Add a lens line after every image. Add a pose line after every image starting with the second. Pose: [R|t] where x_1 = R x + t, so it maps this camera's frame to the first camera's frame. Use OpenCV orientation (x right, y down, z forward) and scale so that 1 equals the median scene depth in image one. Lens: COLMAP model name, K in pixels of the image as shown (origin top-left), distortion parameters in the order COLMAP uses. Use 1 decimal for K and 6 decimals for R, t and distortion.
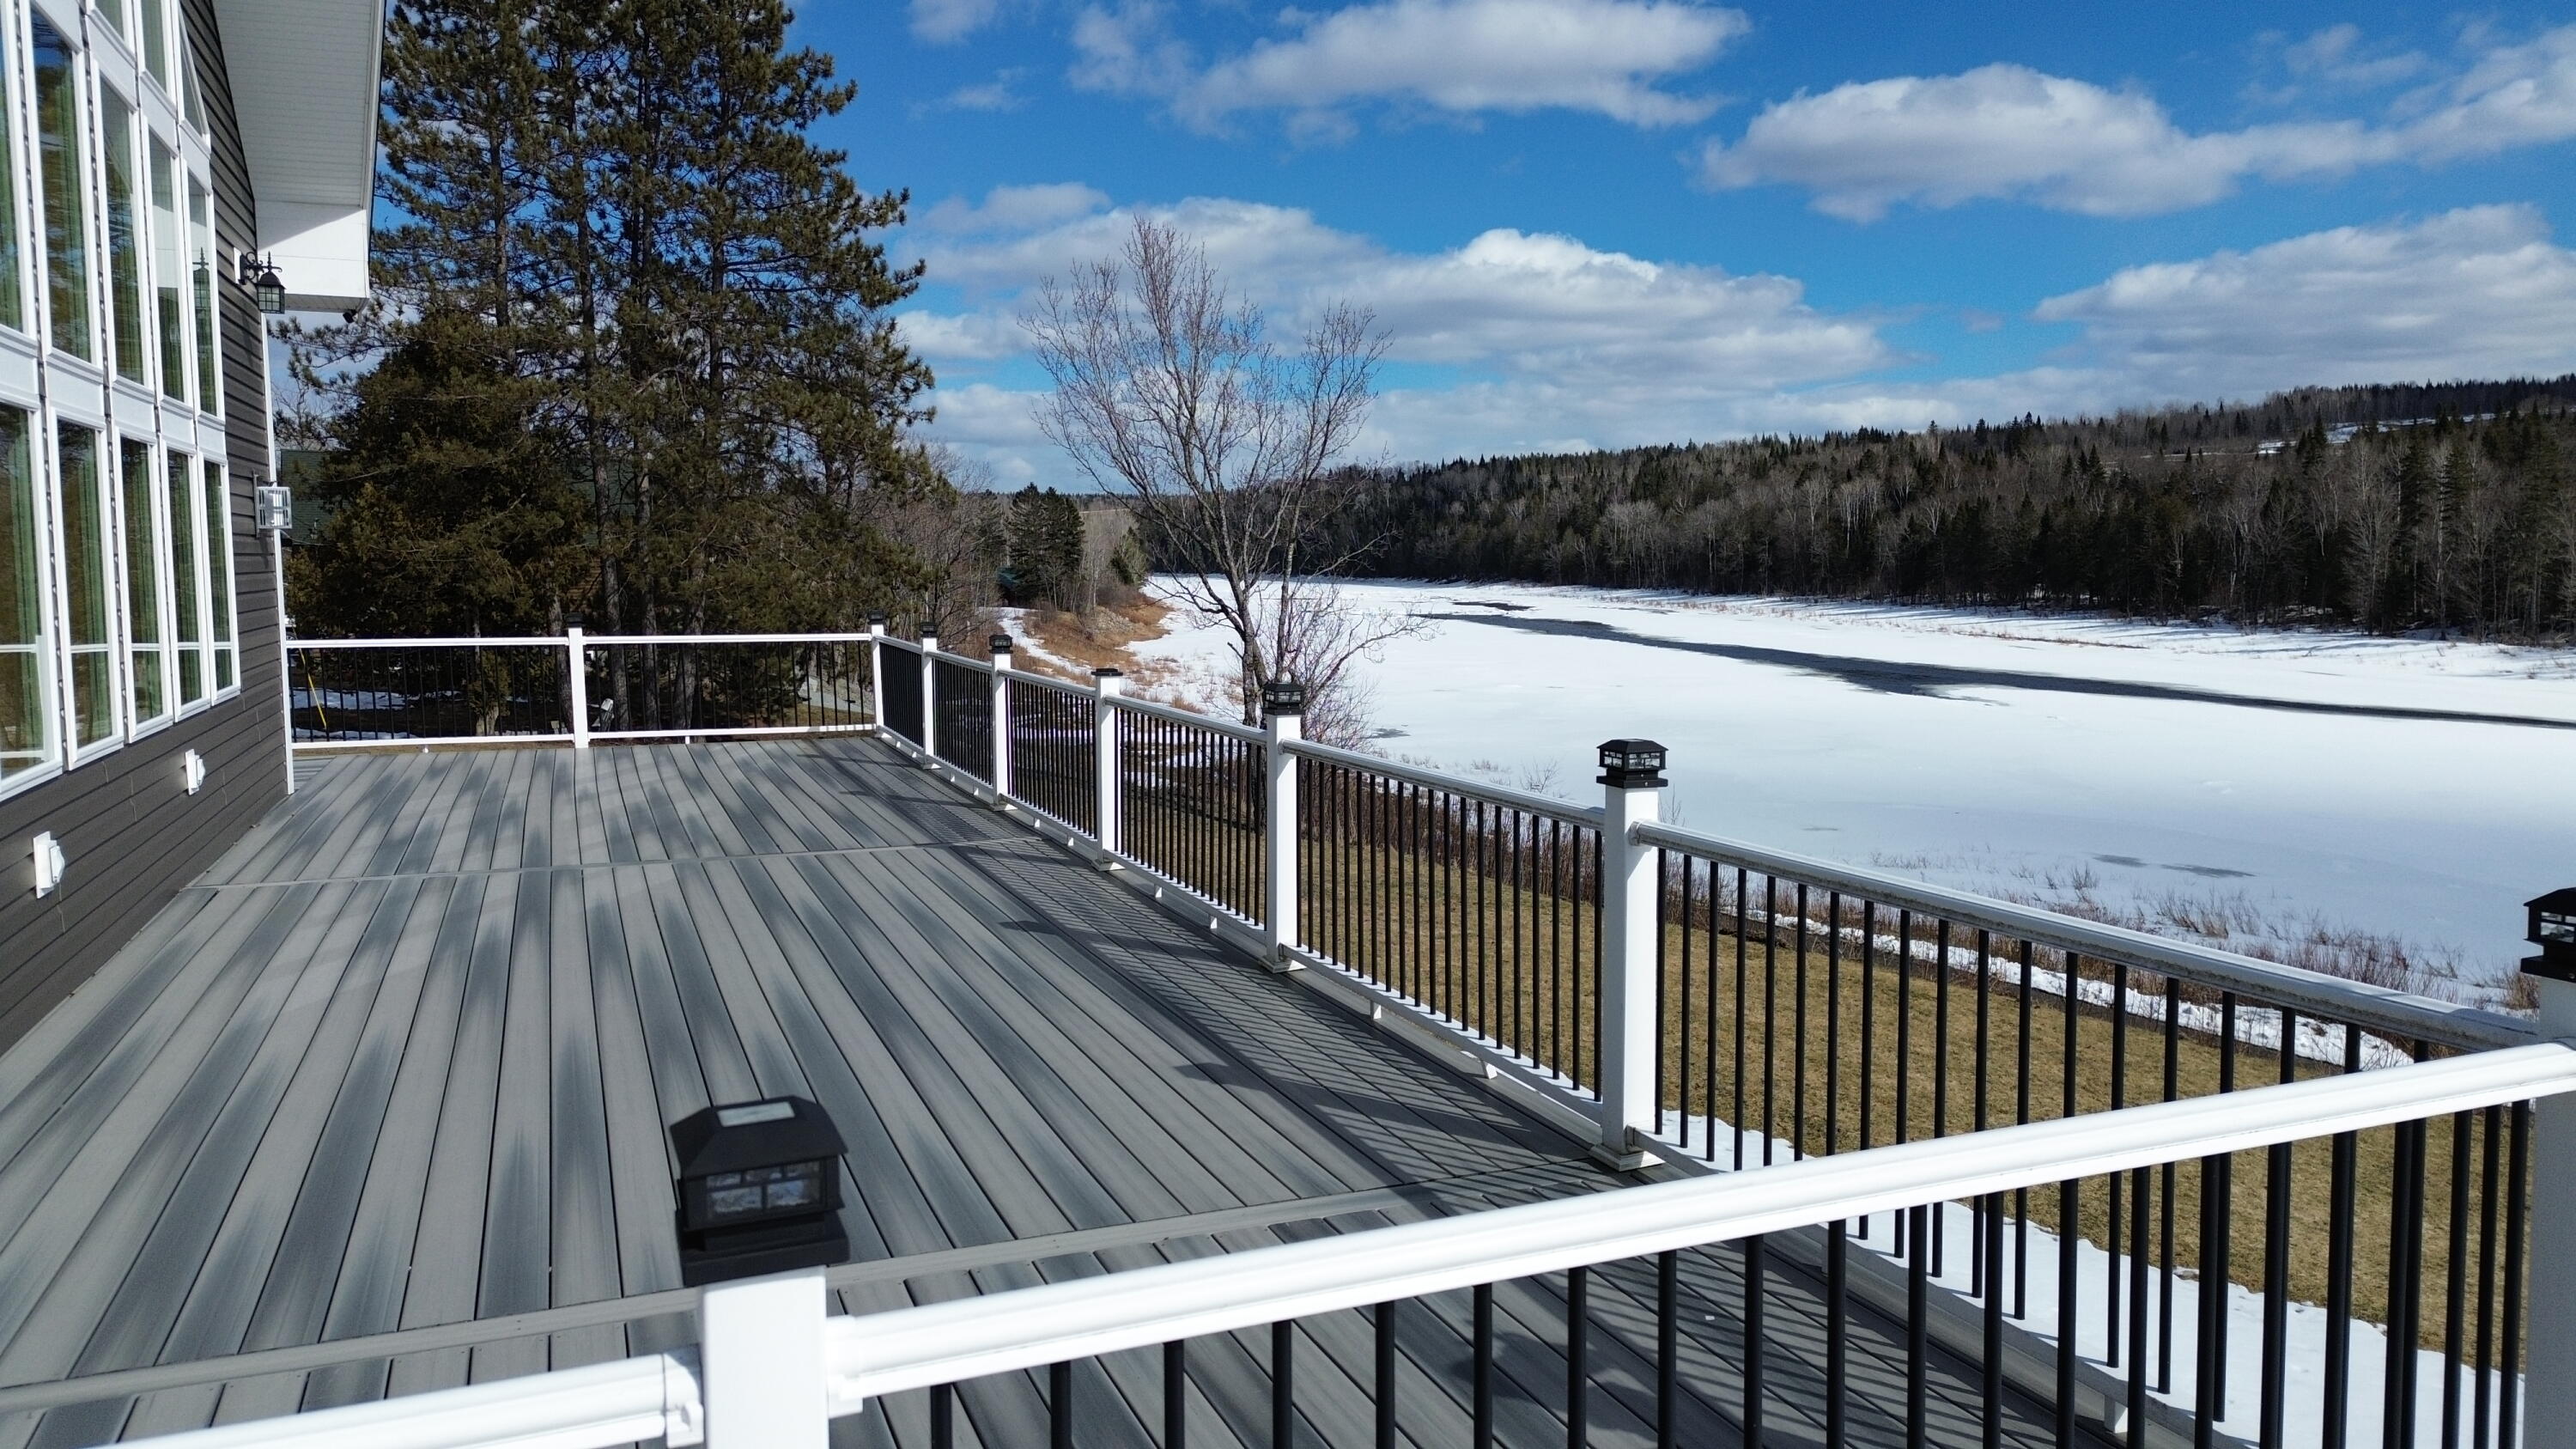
lens RADIAL K [[1831.0, 0, 1297.5], [0, 1831.0, 708.4], [0, 0, 1]] dist [0.075304, -0.077264]
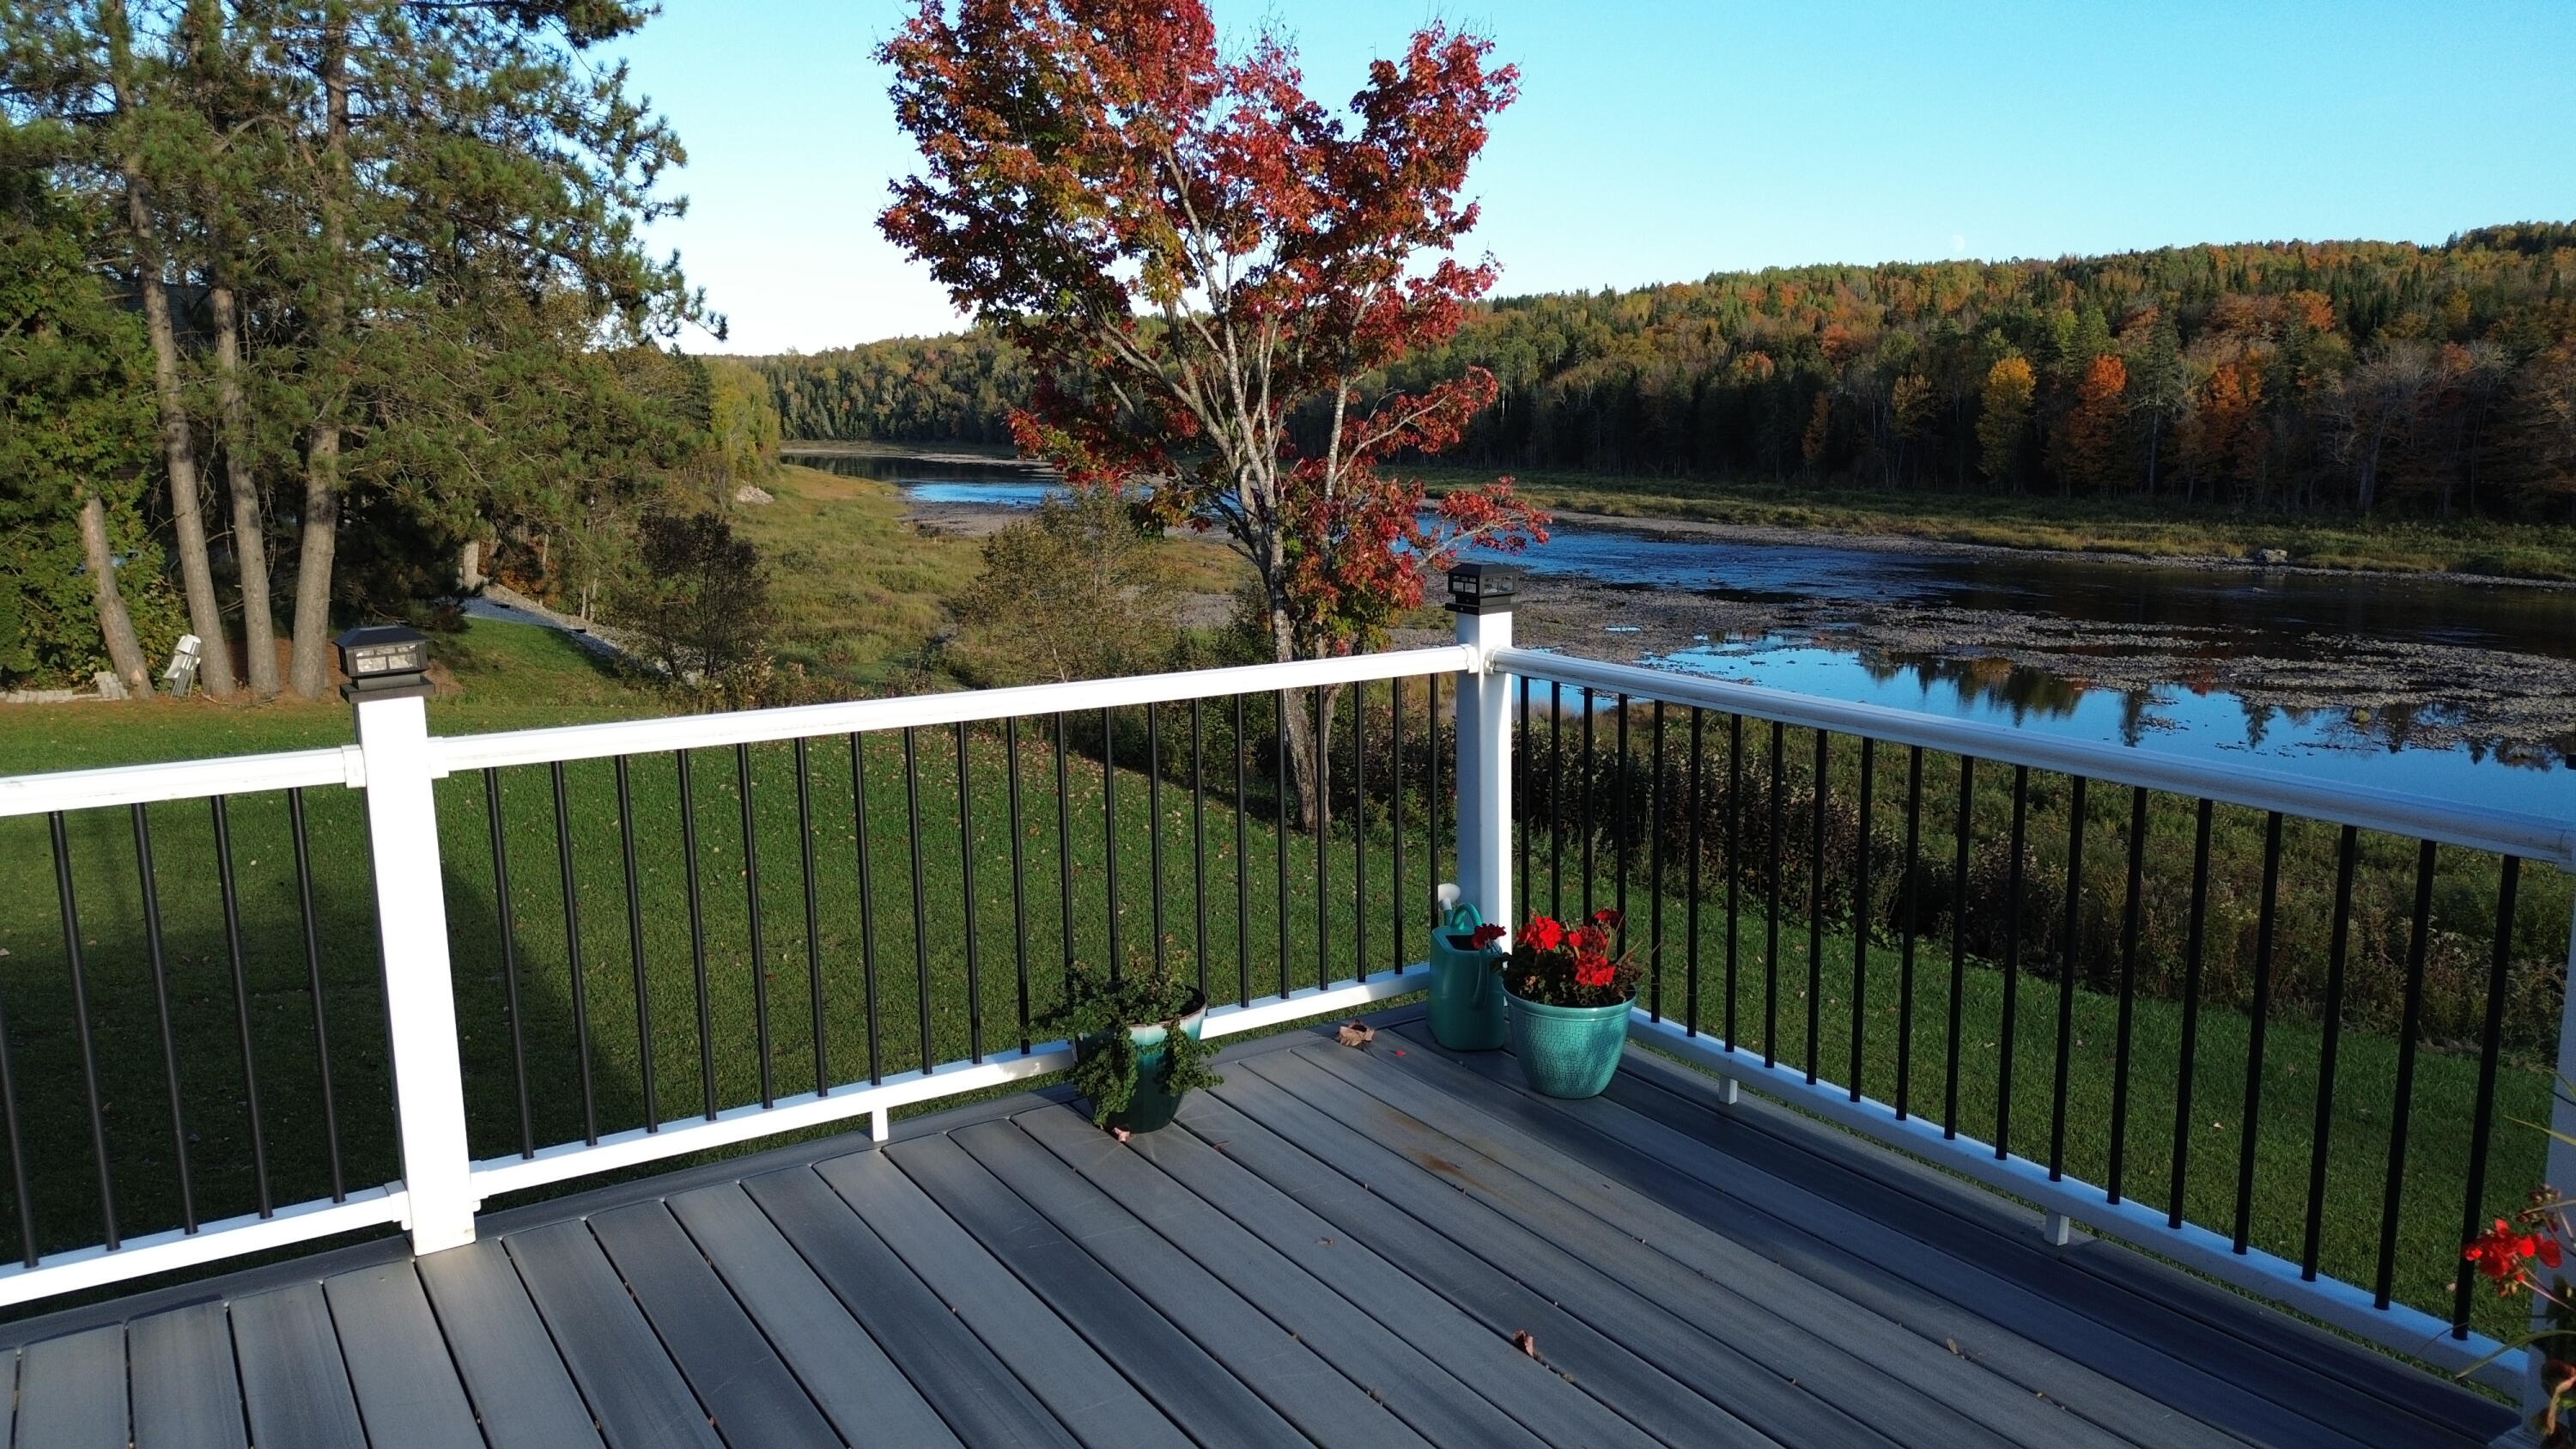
lens RADIAL K [[1831.0, 0, 1297.5], [0, 1831.0, 708.4], [0, 0, 1]] dist [0.075304, -0.077264]
pose [[0.981260, -0.026768, 0.190821, -0.110233], [0.012910, 0.997212, 0.073497, -0.018906], [-0.192256, -0.069656, 0.978870, 0.258495]]
